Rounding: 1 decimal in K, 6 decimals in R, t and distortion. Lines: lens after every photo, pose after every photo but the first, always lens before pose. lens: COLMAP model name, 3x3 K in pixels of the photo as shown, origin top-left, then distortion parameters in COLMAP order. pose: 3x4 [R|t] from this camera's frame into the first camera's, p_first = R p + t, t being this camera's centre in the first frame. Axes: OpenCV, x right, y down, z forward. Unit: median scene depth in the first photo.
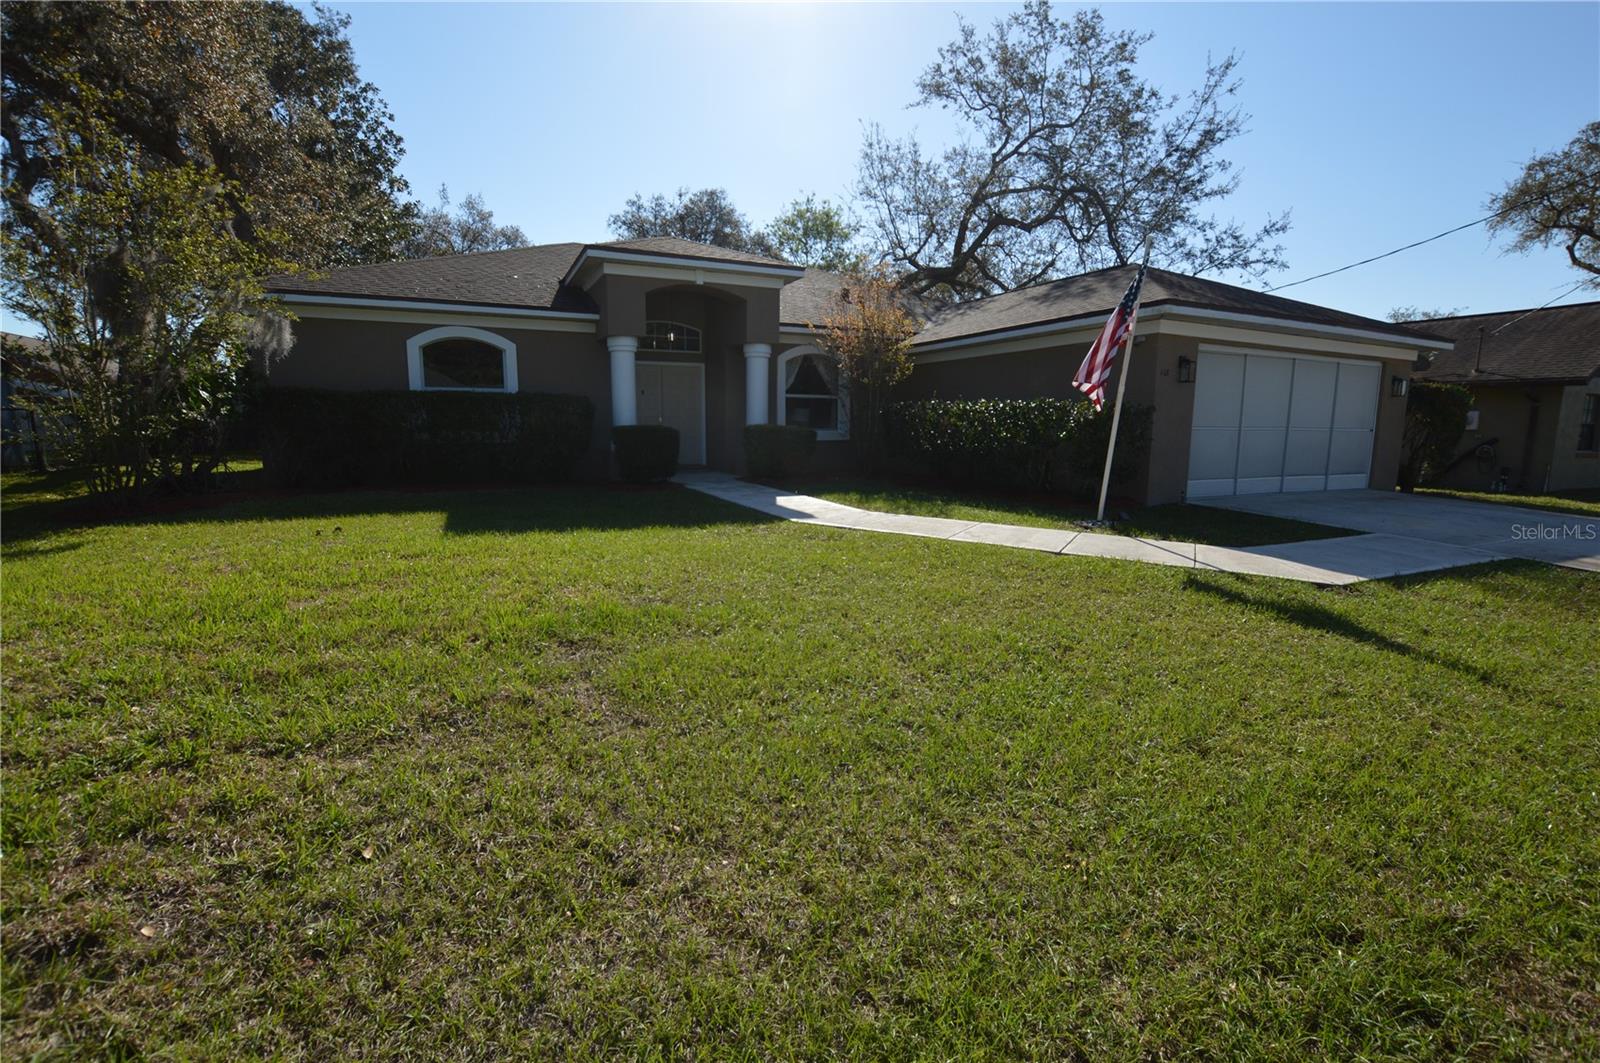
lens RADIAL K [[717.4, 0, 795.5], [0, 717.4, 536.7], [0, 0, 1]] dist [-0.034063, 0.005220]
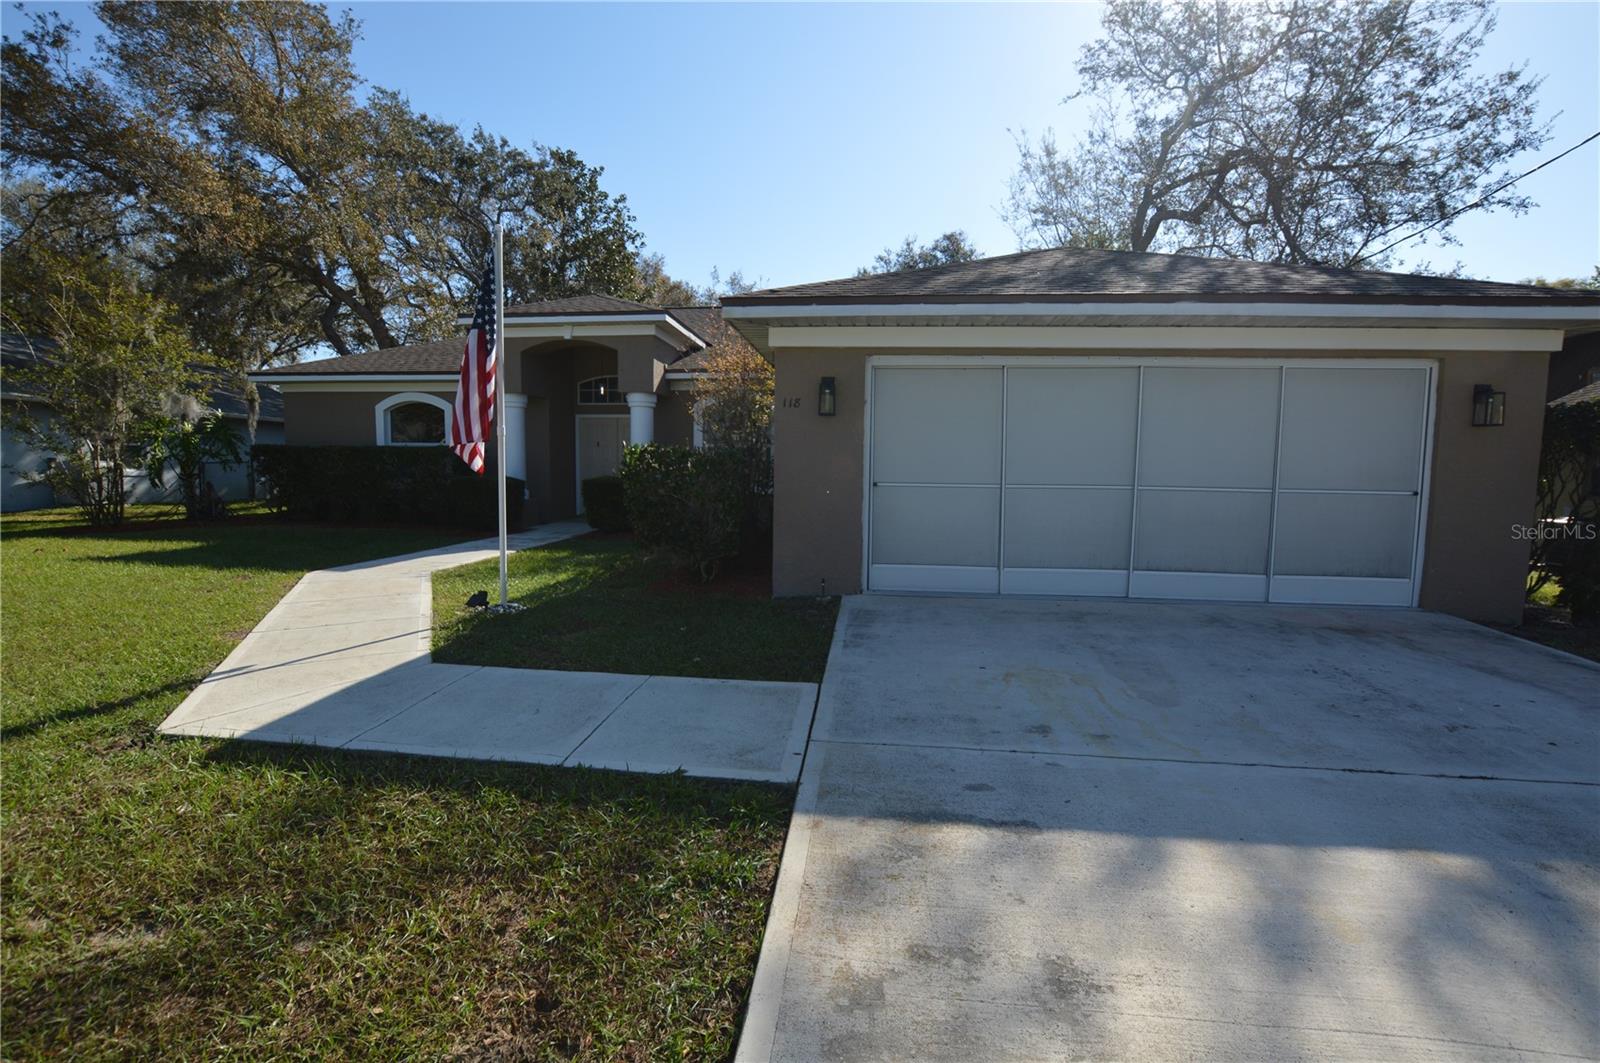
lens RADIAL K [[717.4, 0, 795.5], [0, 717.4, 536.7], [0, 0, 1]] dist [-0.034063, 0.005220]
pose [[0.849245, 0.052078, -0.525424, 0.689096], [-0.089196, 0.994972, -0.045550, -0.056184], [0.520410, 0.085549, 0.849621, 0.332141]]
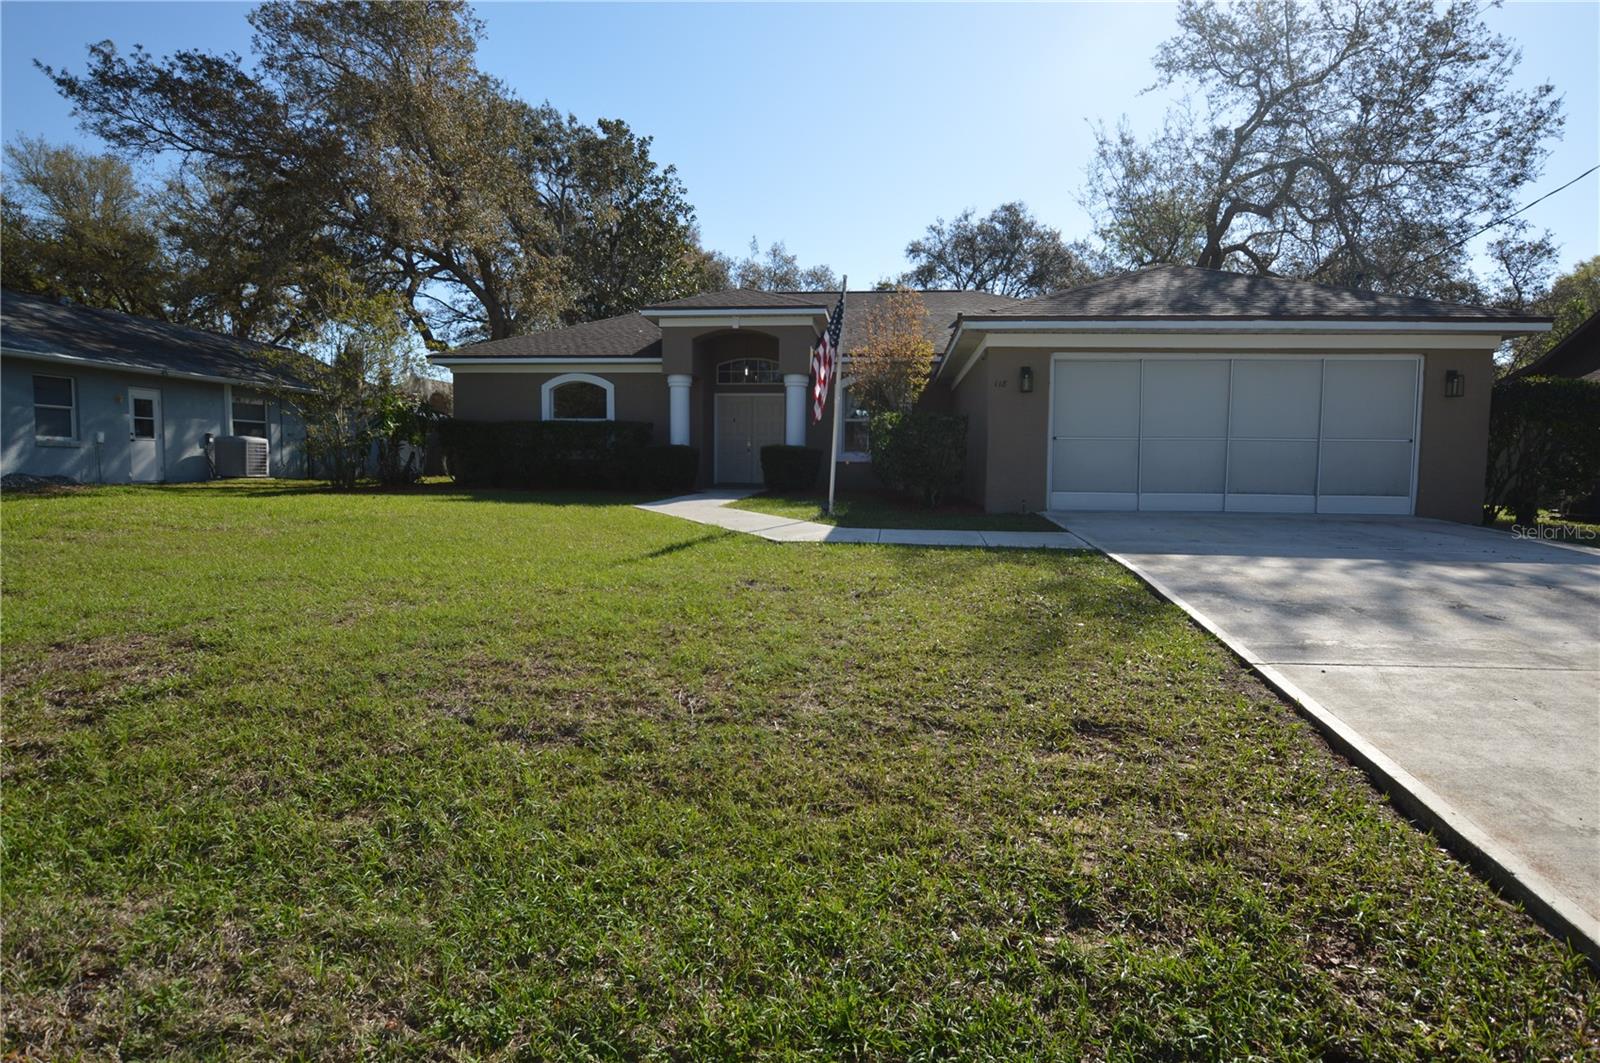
lens RADIAL K [[872.3, 0, 800.0], [0, 872.3, 531.5], [0, 0, 1]] dist [-0.014114, 0.000954]
pose [[0.858564, 0.040190, -0.511129, 0.714056], [-0.083104, 0.994649, -0.061384, 0.063021], [0.505927, 0.095179, 0.857309, -0.157091]]
